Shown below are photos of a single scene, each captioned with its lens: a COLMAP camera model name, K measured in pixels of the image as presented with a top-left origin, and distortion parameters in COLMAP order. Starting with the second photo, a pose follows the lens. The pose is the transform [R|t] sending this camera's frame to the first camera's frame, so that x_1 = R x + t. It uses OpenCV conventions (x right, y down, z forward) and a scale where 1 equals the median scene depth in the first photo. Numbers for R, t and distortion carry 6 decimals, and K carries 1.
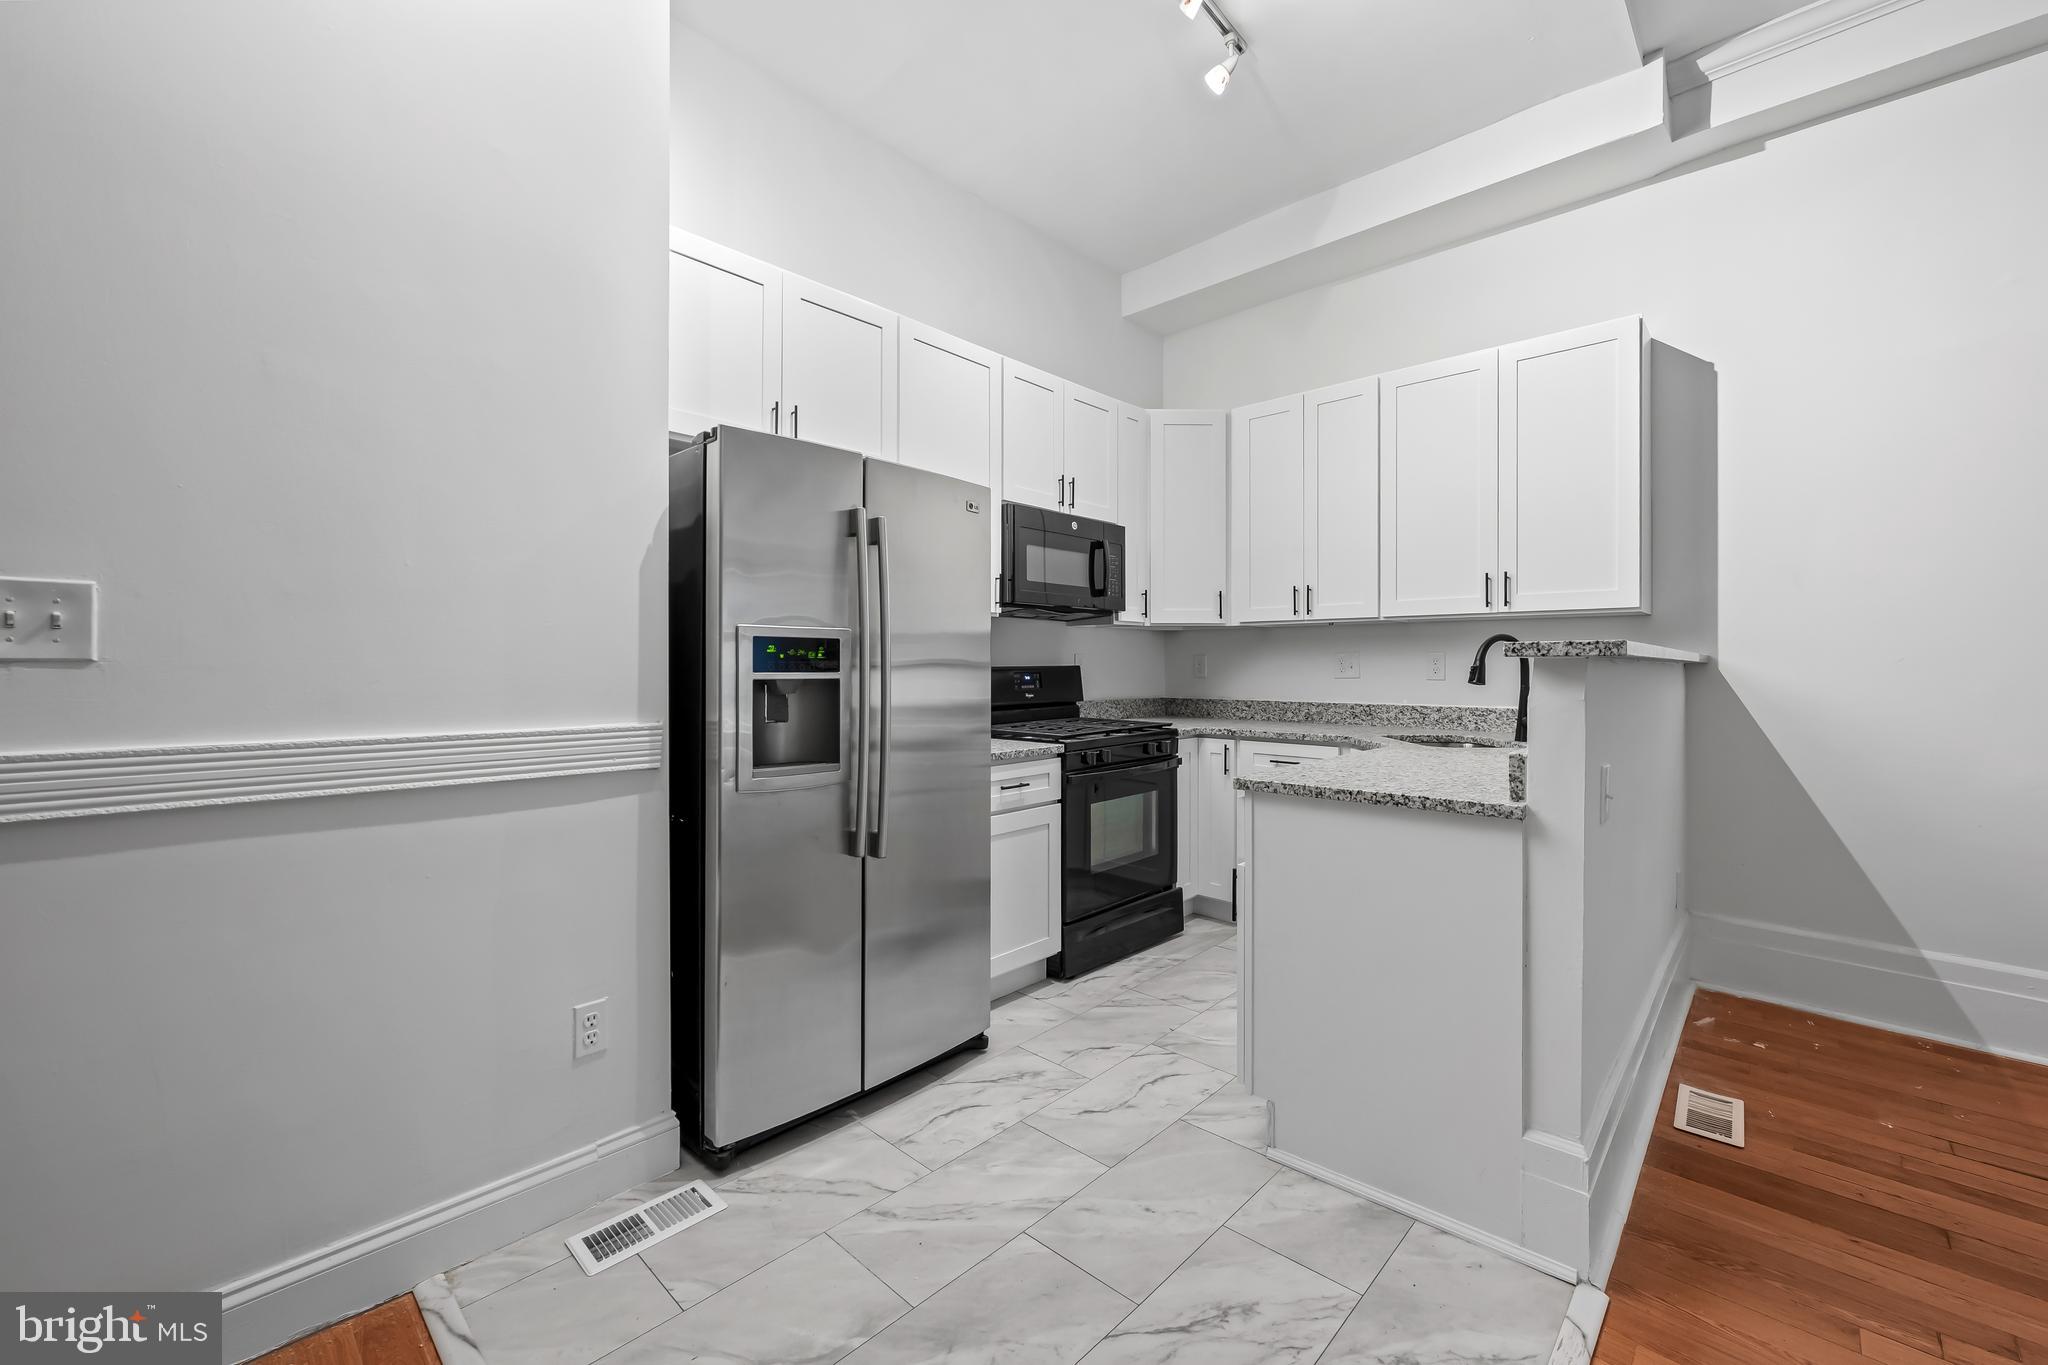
lens RADIAL K [[815.7, 0, 1031.4], [0, 815.7, 665.4], [0, 0, 1]] dist [-0.002513, 0.000203]
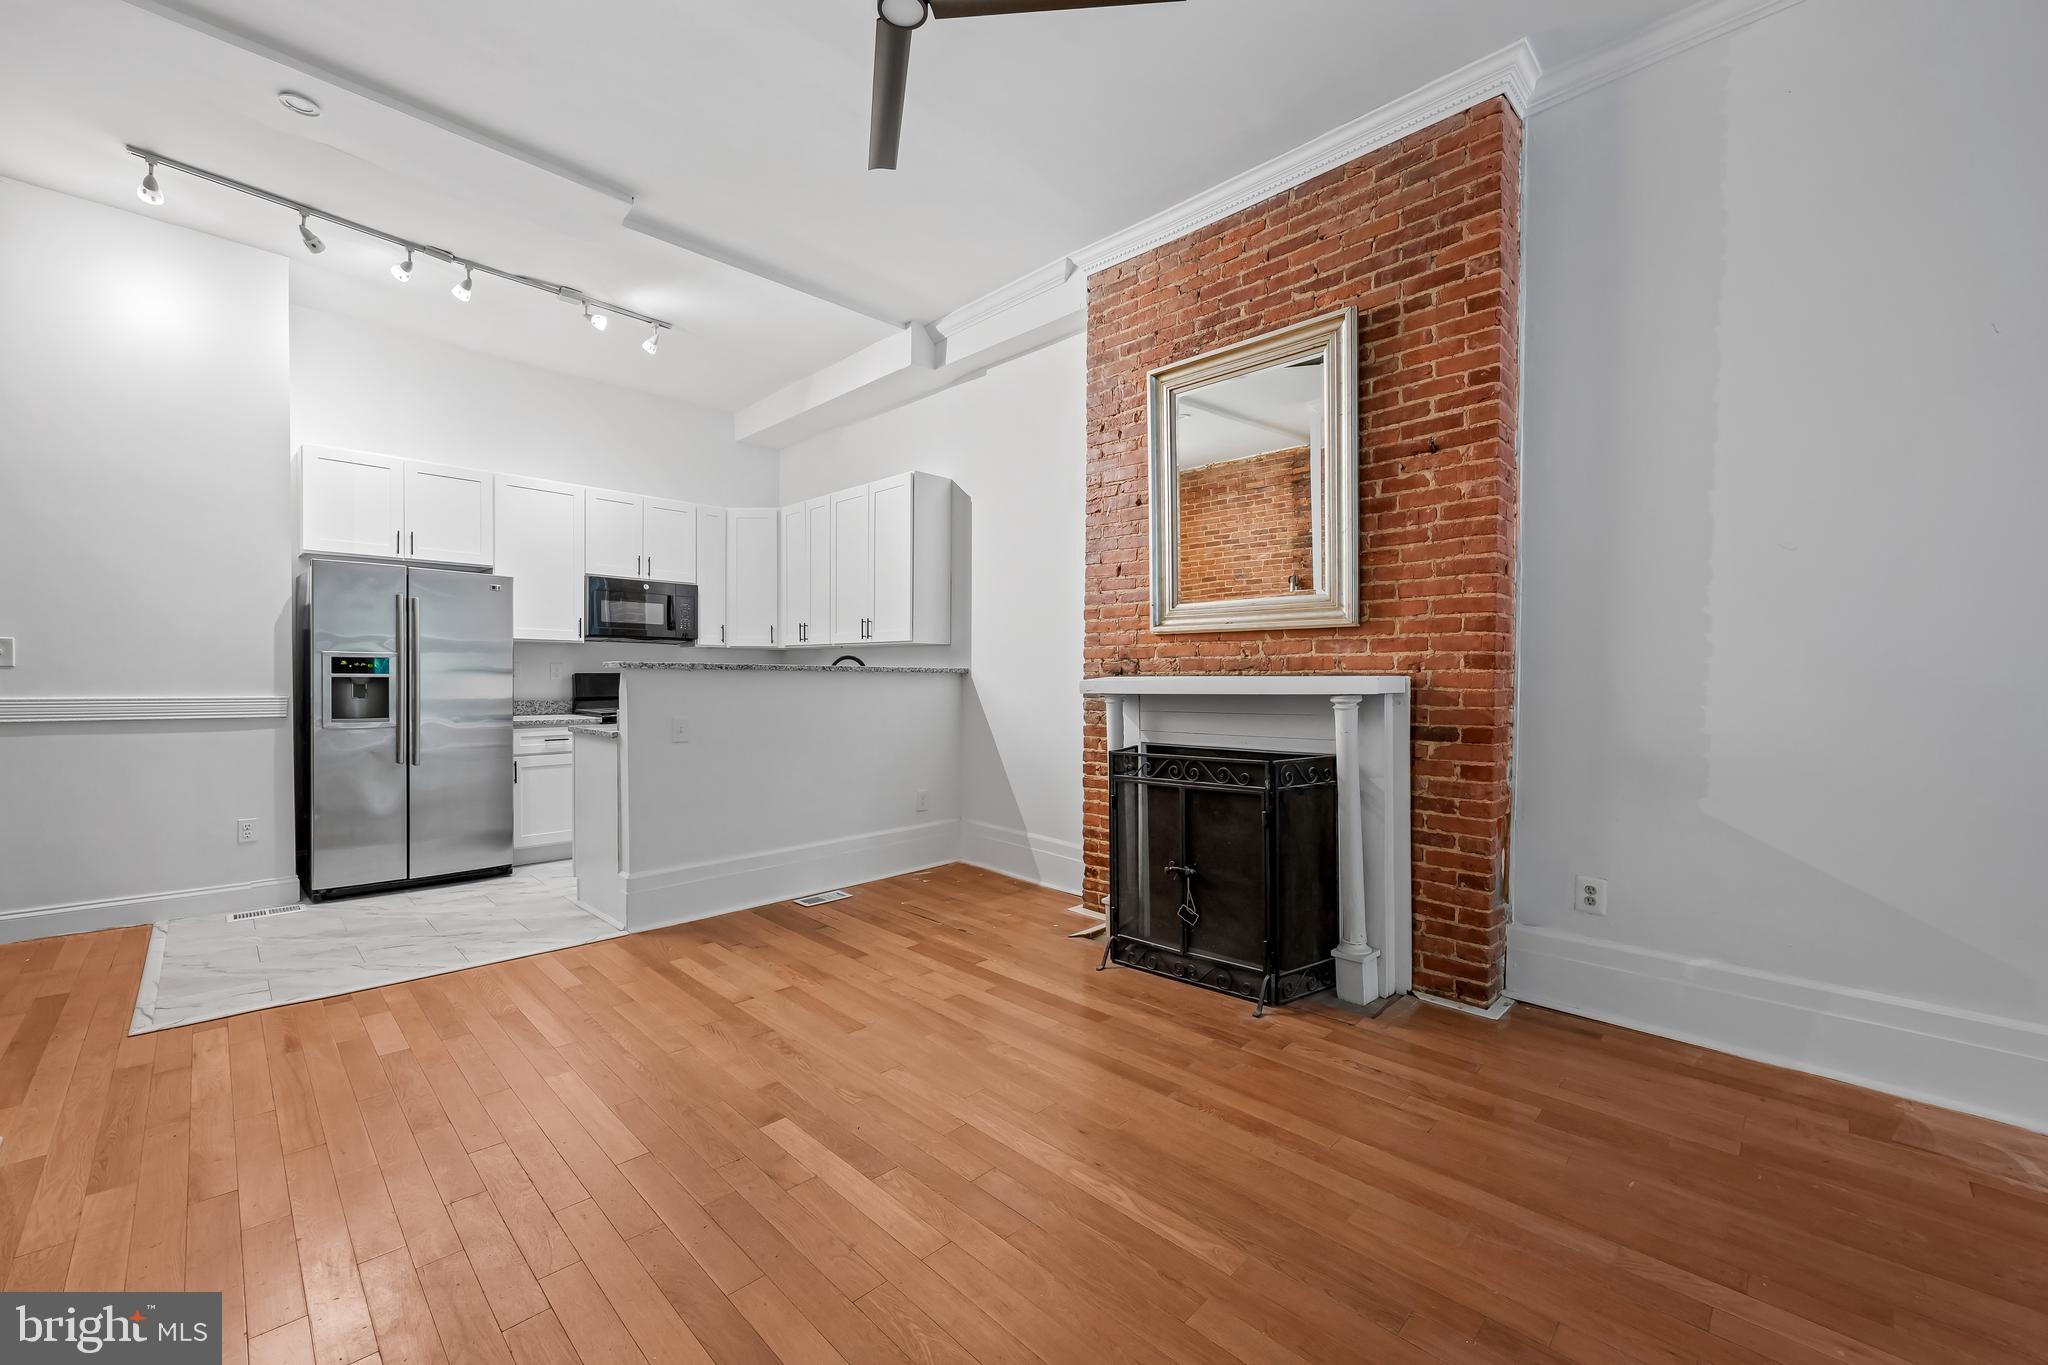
lens RADIAL K [[808.5, 0, 1020.3], [0, 808.5, 689.4], [0, 0, 1]] dist [-0.001255, -0.000034]
pose [[0.999384, 0.006578, -0.034471, 0.842924], [-0.006039, 0.999858, 0.015704, 0.003596], [0.034570, -0.015486, 0.999282, -0.582075]]
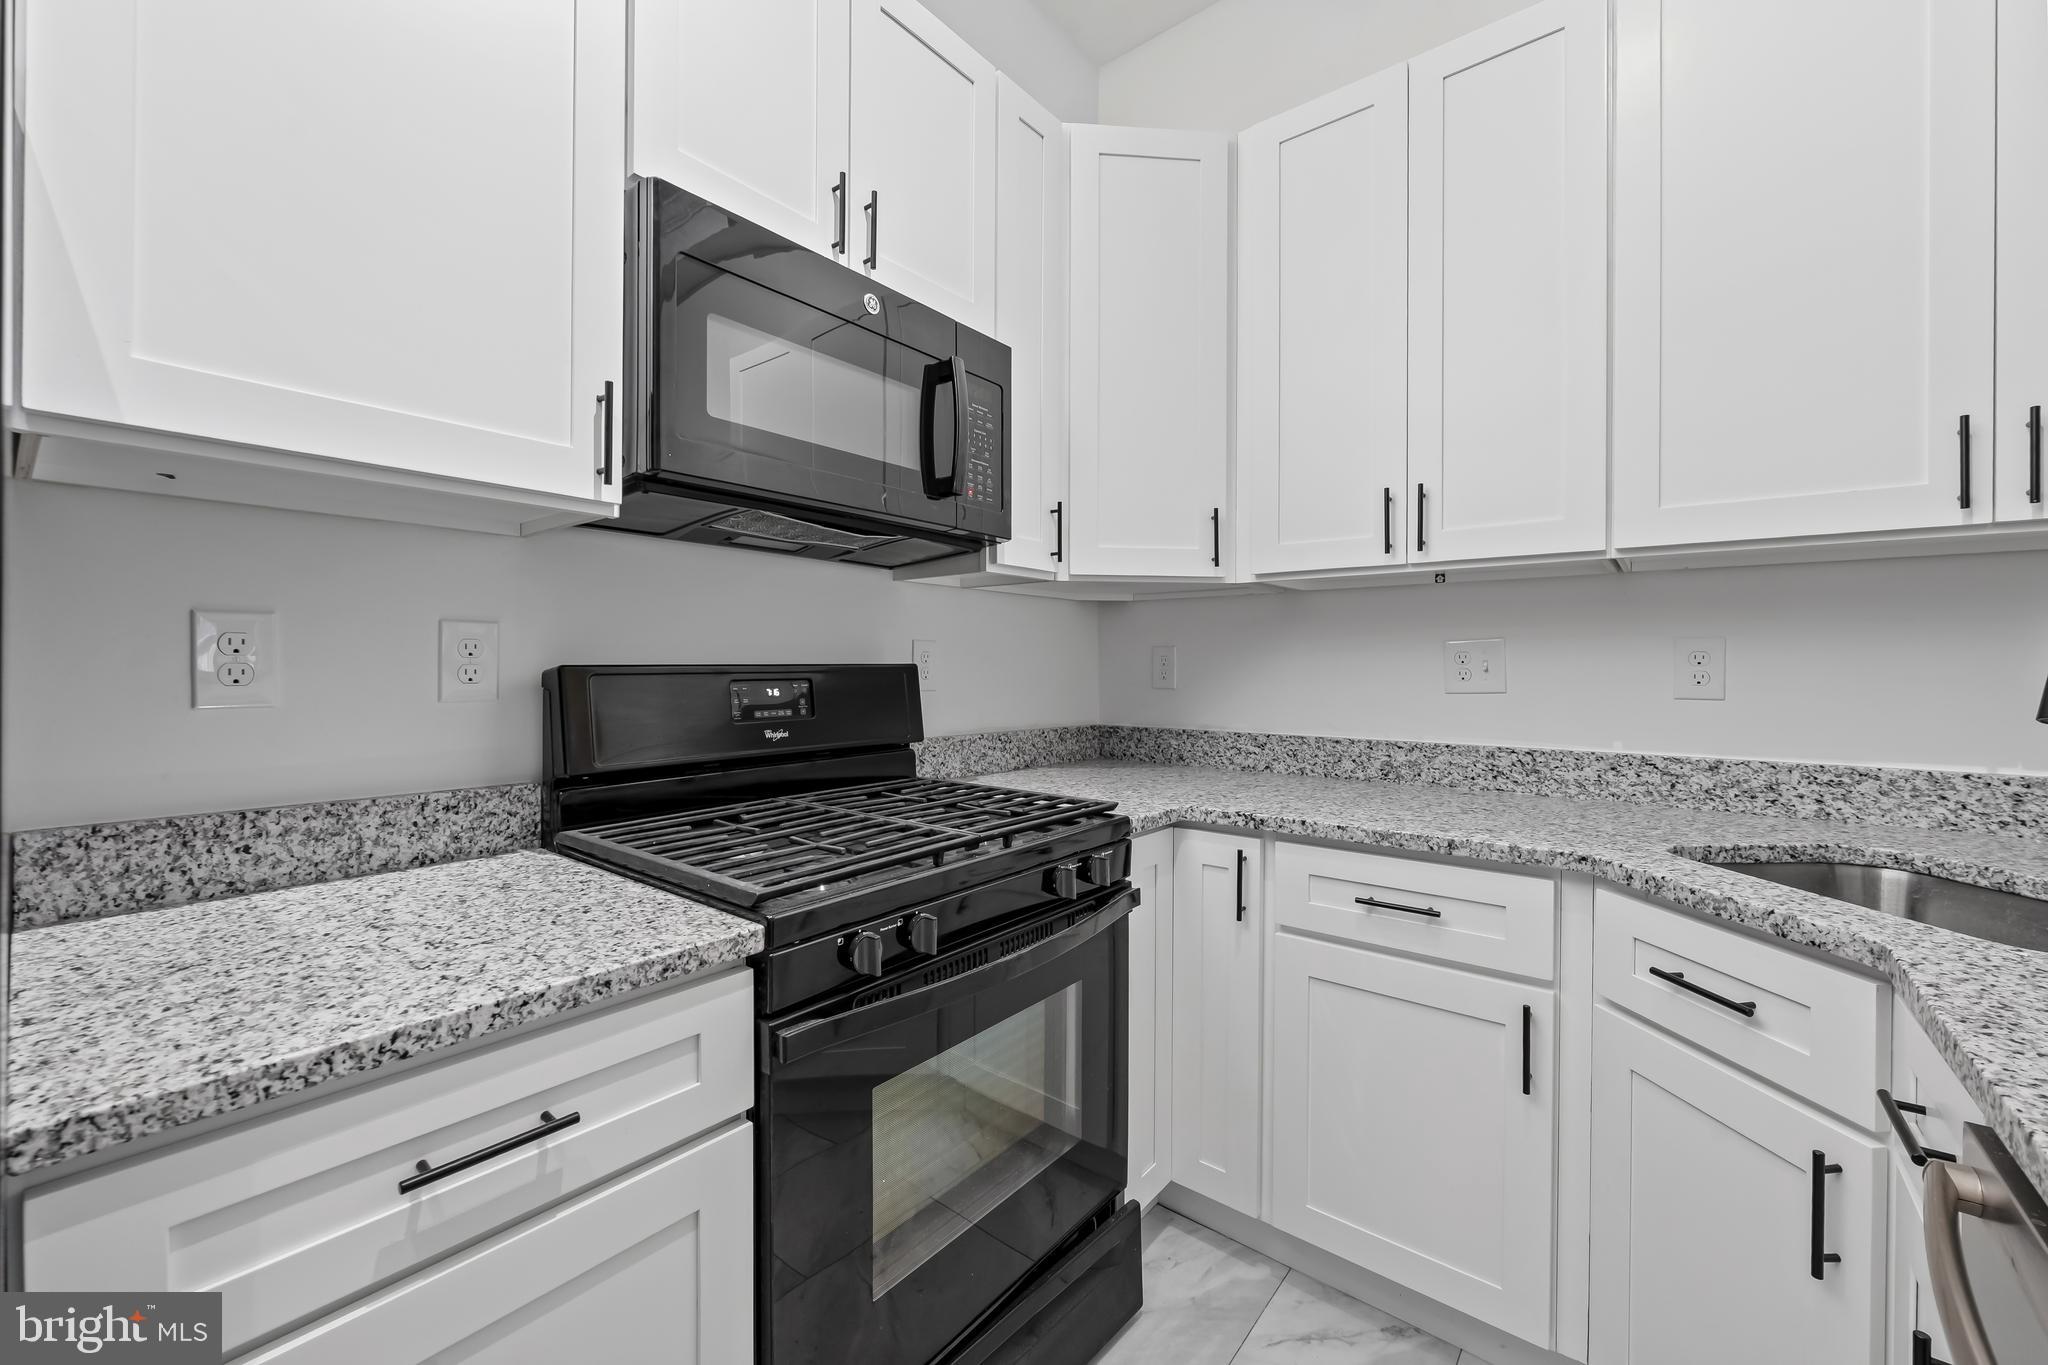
lens RADIAL K [[815.7, 0, 1031.4], [0, 815.7, 665.4], [0, 0, 1]] dist [-0.002513, 0.000203]
pose [[0.996649, 0.005002, 0.081644, 0.095941], [-0.004660, 0.999980, -0.004379, 0.003161], [-0.081664, 0.003984, 0.996652, 0.595230]]
